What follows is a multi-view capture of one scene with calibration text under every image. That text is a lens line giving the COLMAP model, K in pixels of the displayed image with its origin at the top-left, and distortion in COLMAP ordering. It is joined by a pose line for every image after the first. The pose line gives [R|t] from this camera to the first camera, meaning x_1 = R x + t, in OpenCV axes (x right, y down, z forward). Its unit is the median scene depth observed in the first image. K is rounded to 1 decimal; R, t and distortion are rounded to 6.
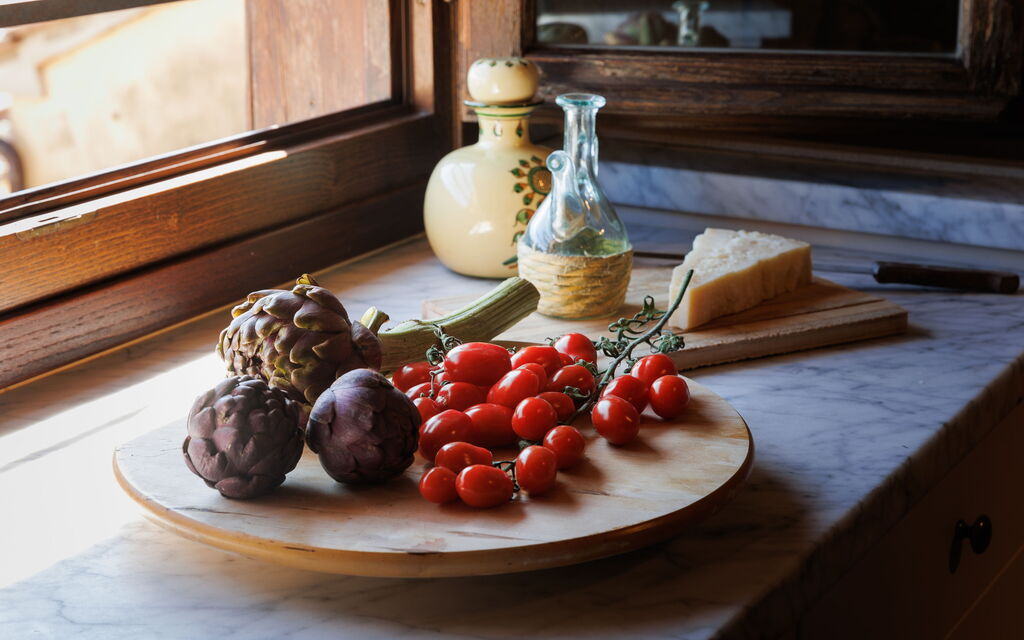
lens RADIAL K [[1896.0, 0, 512.0], [0, 1896.0, 320.0], [0, 0, 1]] dist [-0.002828, -0.008541]
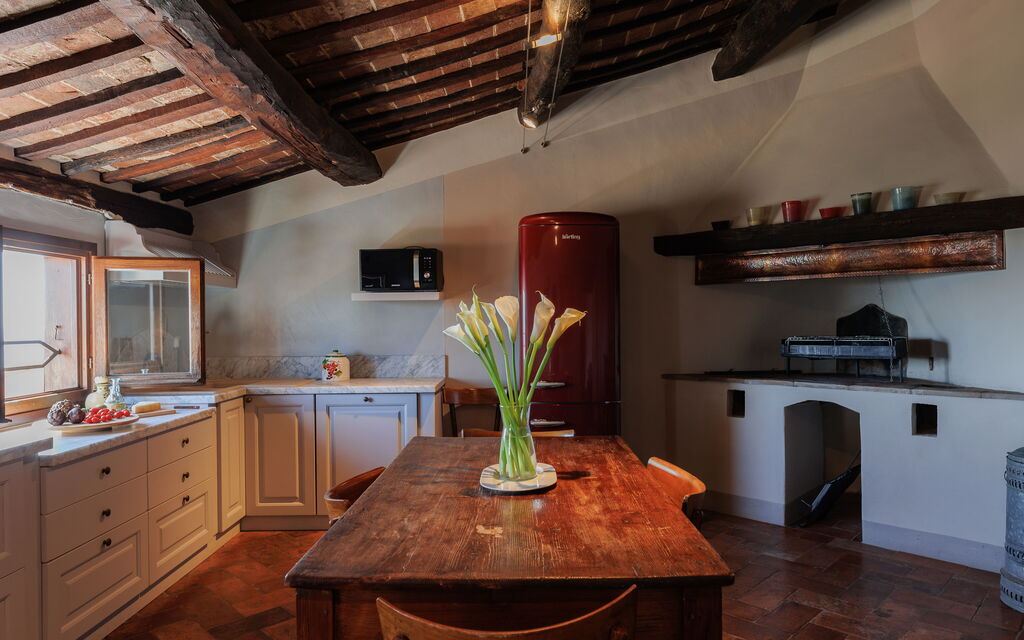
lens RADIAL K [[664.7, 0, 512.0], [0, 664.7, 320.0], [0, 0, 1]] dist [0.000804, 0.000044]
pose [[0.861323, -0.004420, 0.508039, 0.043596], [0.147431, 0.959109, -0.241609, 0.370073], [-0.486197, 0.283004, 0.826754, -1.326709]]
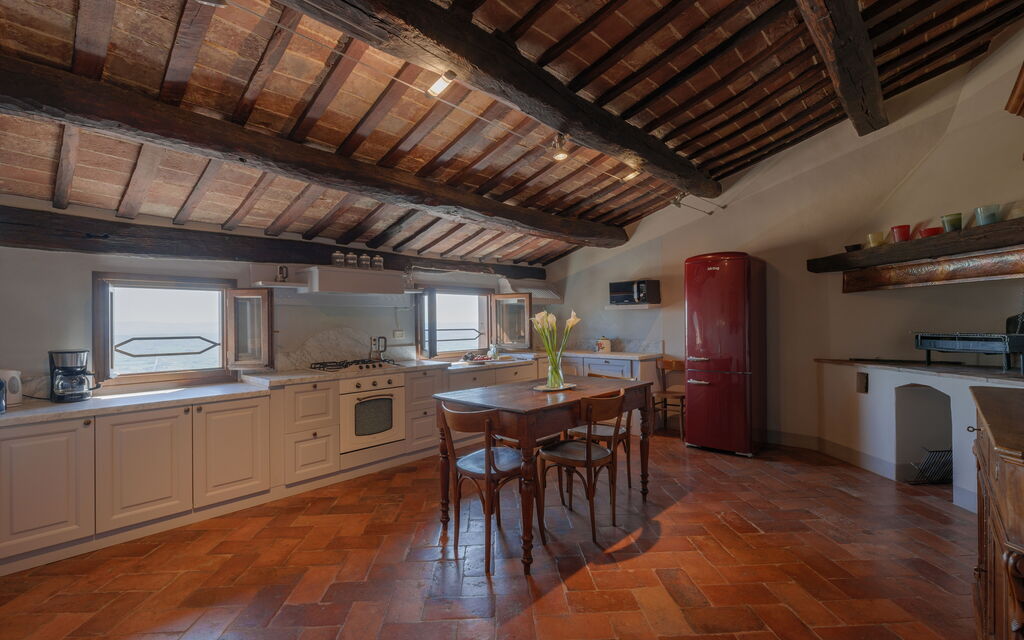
lens RADIAL K [[448.4, 0, 512.0], [0, 448.4, 320.0], [0, 0, 1]] dist [-0.000592, 0.000058]
pose [[0.977894, -0.007959, -0.208948, 0.827485], [-0.051359, 0.959521, -0.276914, 0.600696], [0.202694, 0.281524, 0.937902, -2.116790]]
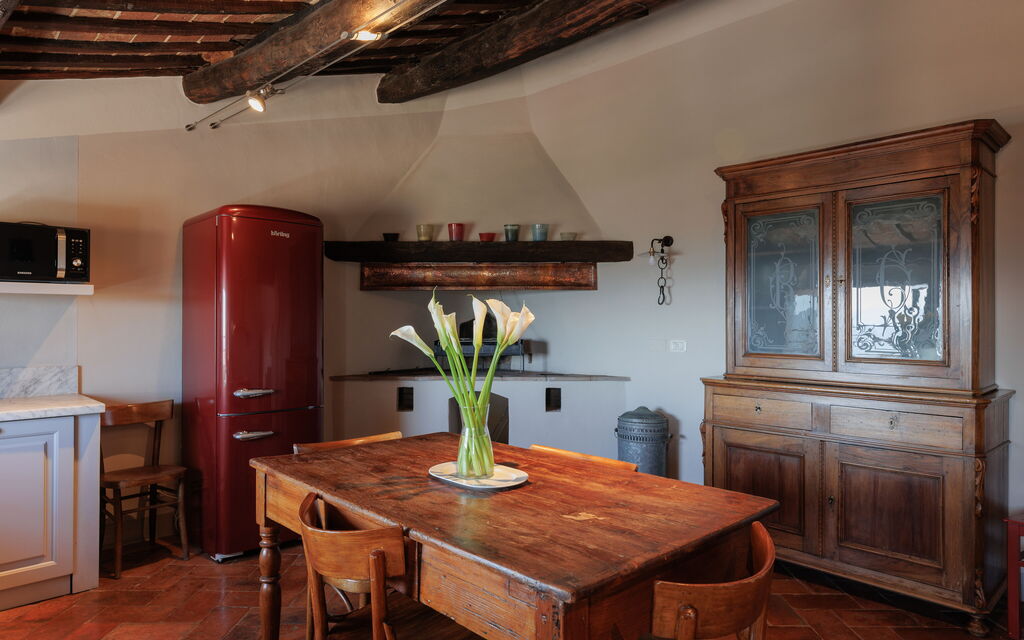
lens RADIAL K [[642.1, 0, 512.0], [0, 642.1, 320.0], [0, 0, 1]] dist [-0.003288, -0.001908]
pose [[0.259792, 0.007443, 0.965636, -0.439387], [0.266445, 0.960600, -0.079088, 0.200266], [-0.928178, 0.277836, 0.247573, -0.733663]]
